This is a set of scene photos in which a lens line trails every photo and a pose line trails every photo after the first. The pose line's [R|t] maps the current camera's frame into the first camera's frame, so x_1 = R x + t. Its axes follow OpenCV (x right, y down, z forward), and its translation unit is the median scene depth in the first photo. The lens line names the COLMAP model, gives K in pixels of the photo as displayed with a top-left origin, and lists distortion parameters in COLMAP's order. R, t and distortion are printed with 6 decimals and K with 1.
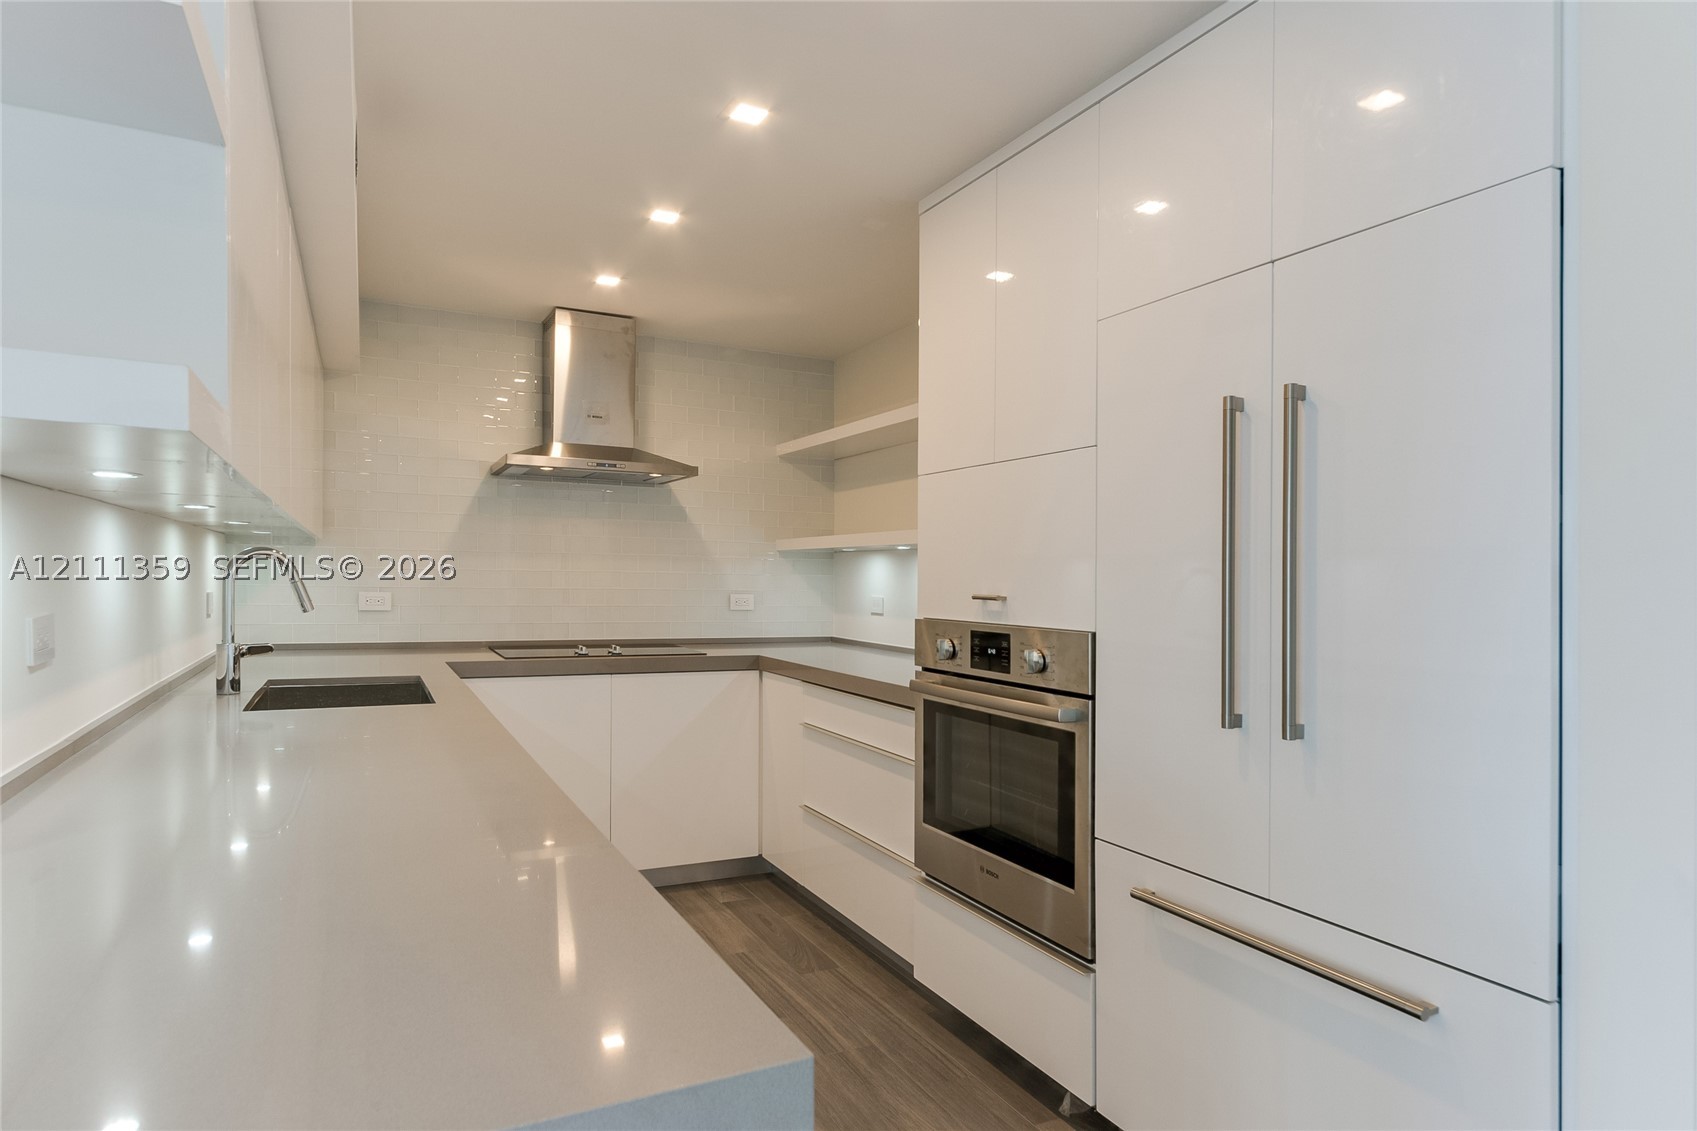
lens RADIAL K [[977.9, 0, 847.9], [0, 977.9, 588.6], [0, 0, 1]] dist [-0.001835, -0.000084]
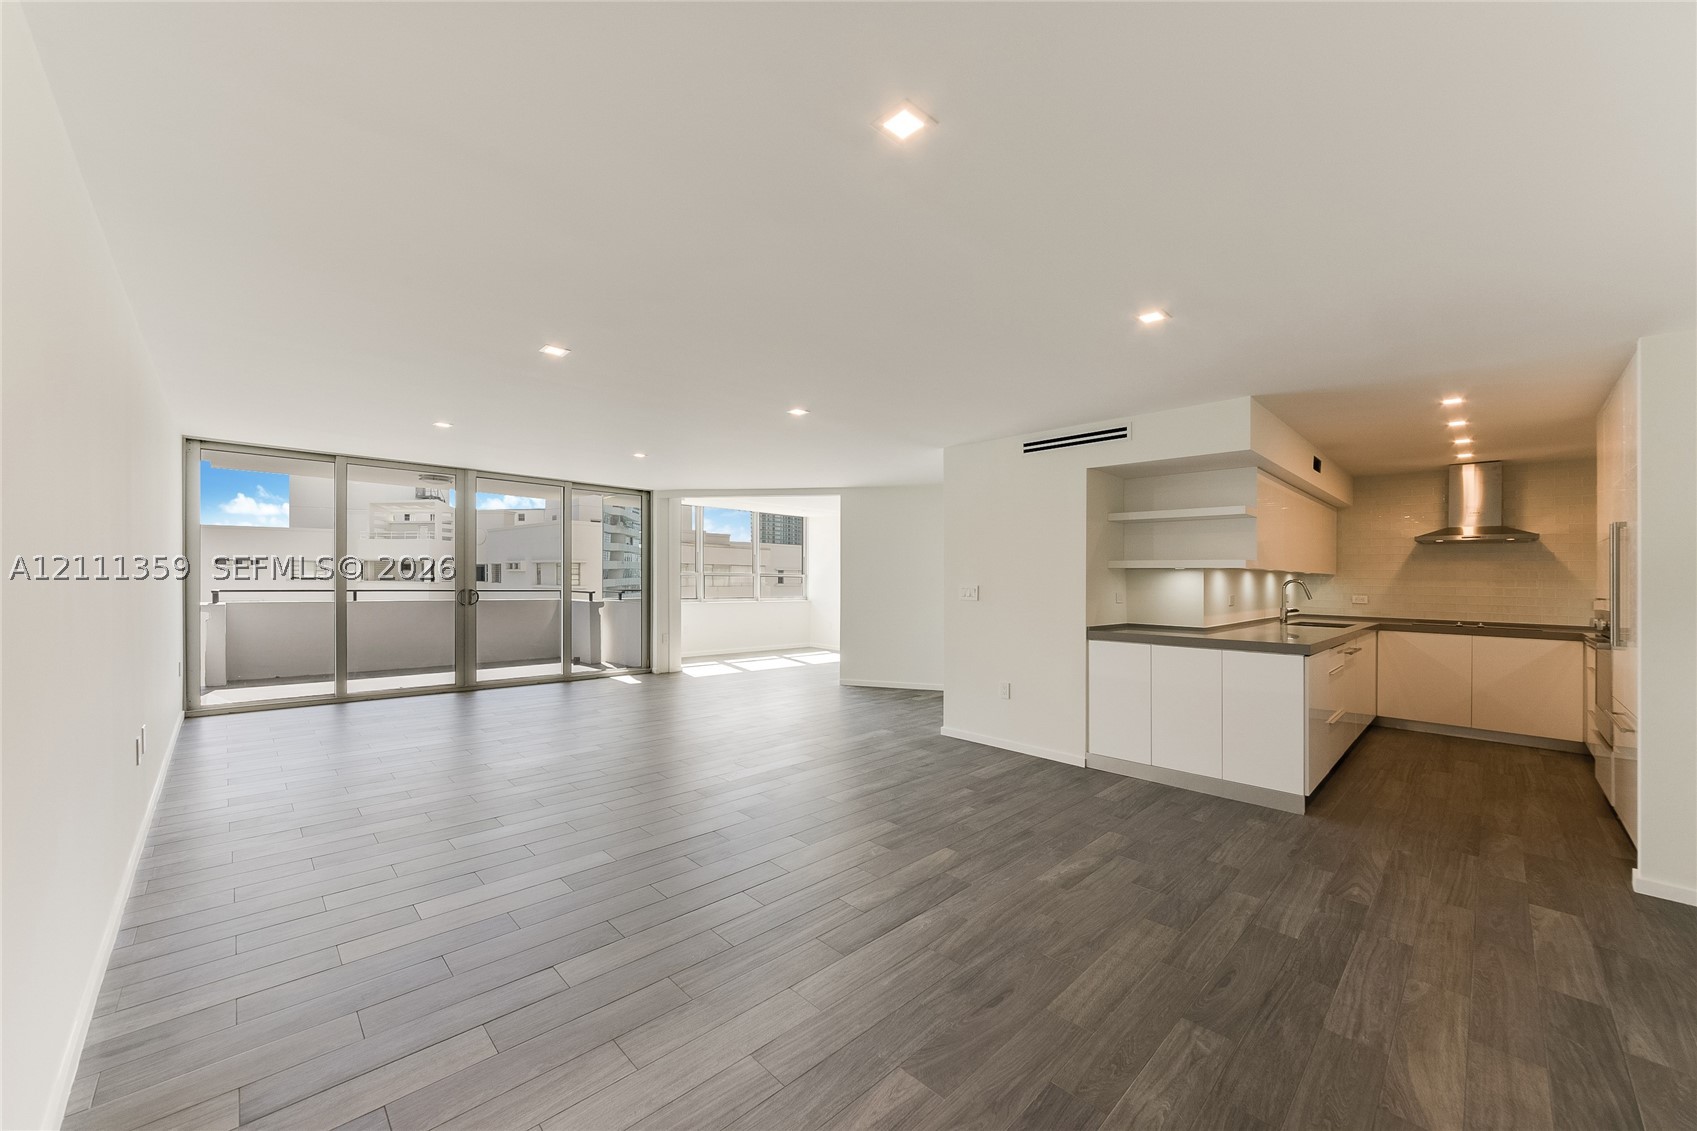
lens RADIAL K [[636.6, 0, 841.5], [0, 636.6, 573.4], [0, 0, 1]] dist [-0.010635, -0.000041]
pose [[0.302657, -0.015129, -0.952979, 0.654316], [-0.023583, 0.999449, -0.023357, 0.016218], [0.952808, 0.029544, 0.302134, -0.742340]]
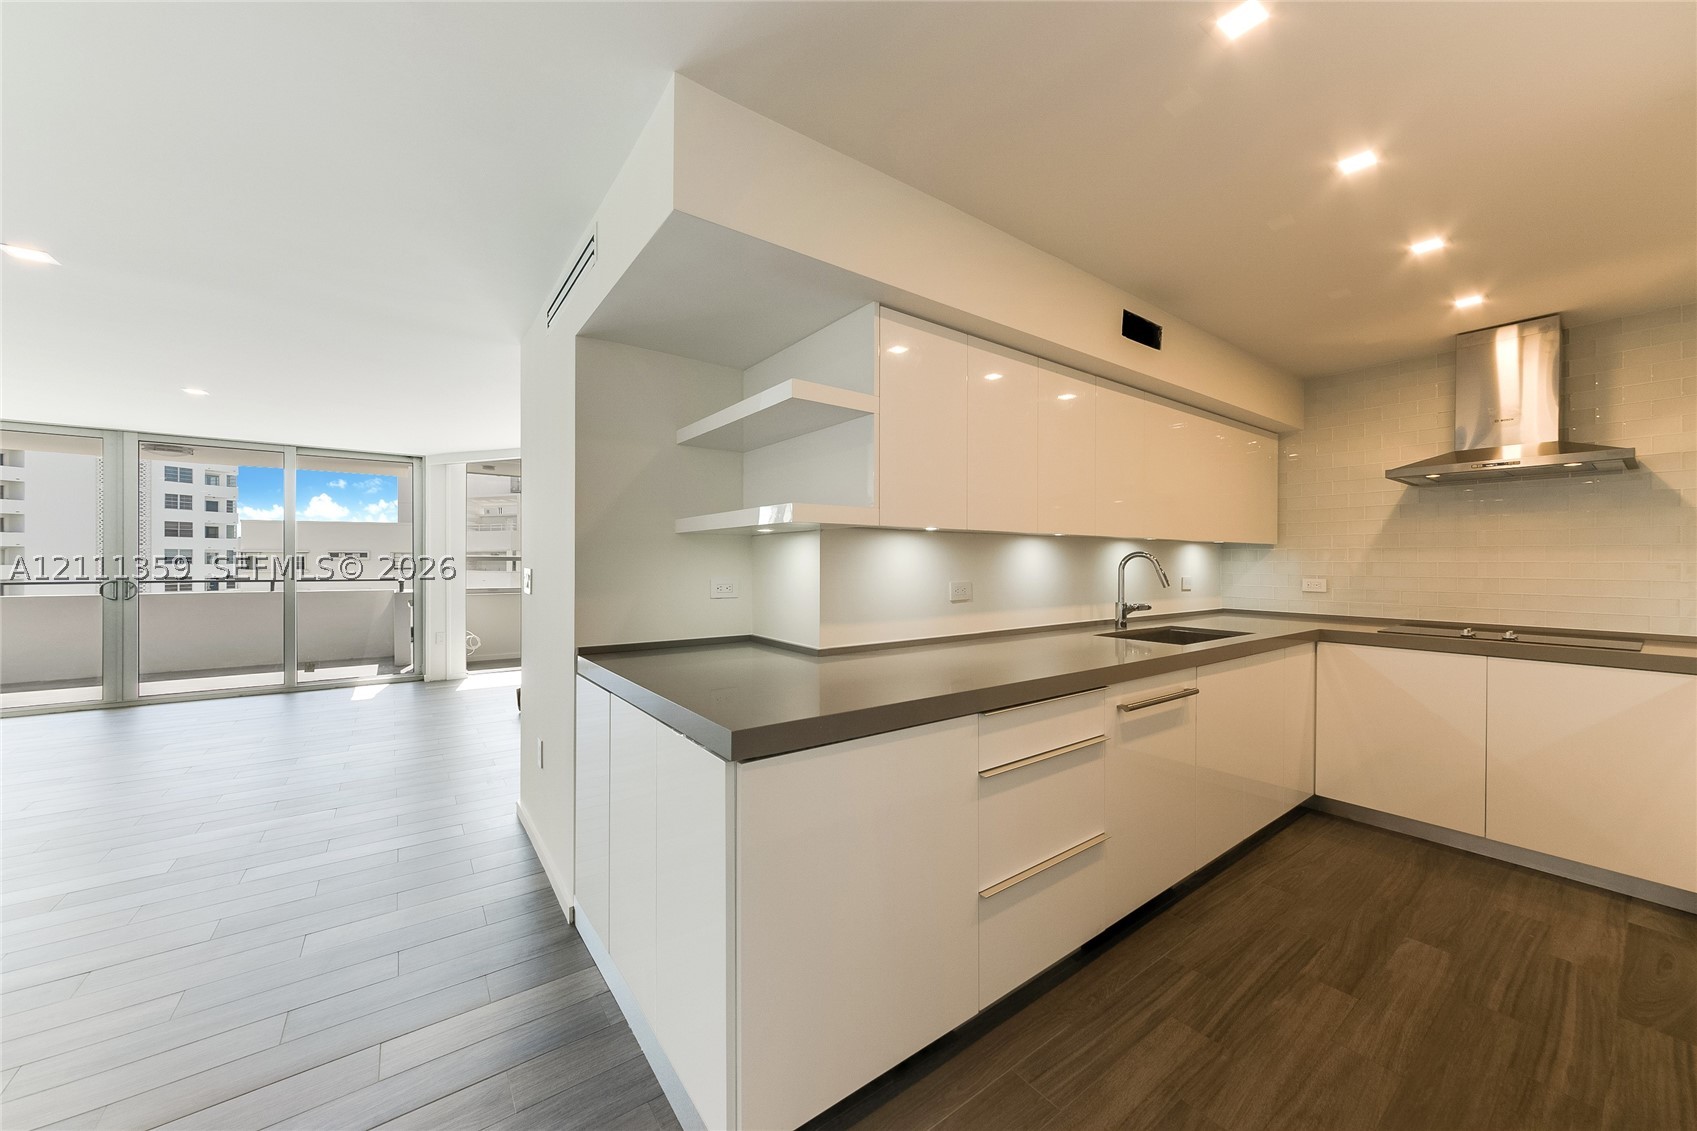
lens RADIAL K [[622.4, 0, 859.5], [0, 622.4, 563.4], [0, 0, 1]] dist [-0.000755, -0.000057]
pose [[0.185038, -0.011161, -0.982668, 0.306472], [-0.014027, 0.999804, -0.013997, 0.003208], [0.982631, 0.016374, 0.184845, 0.174678]]
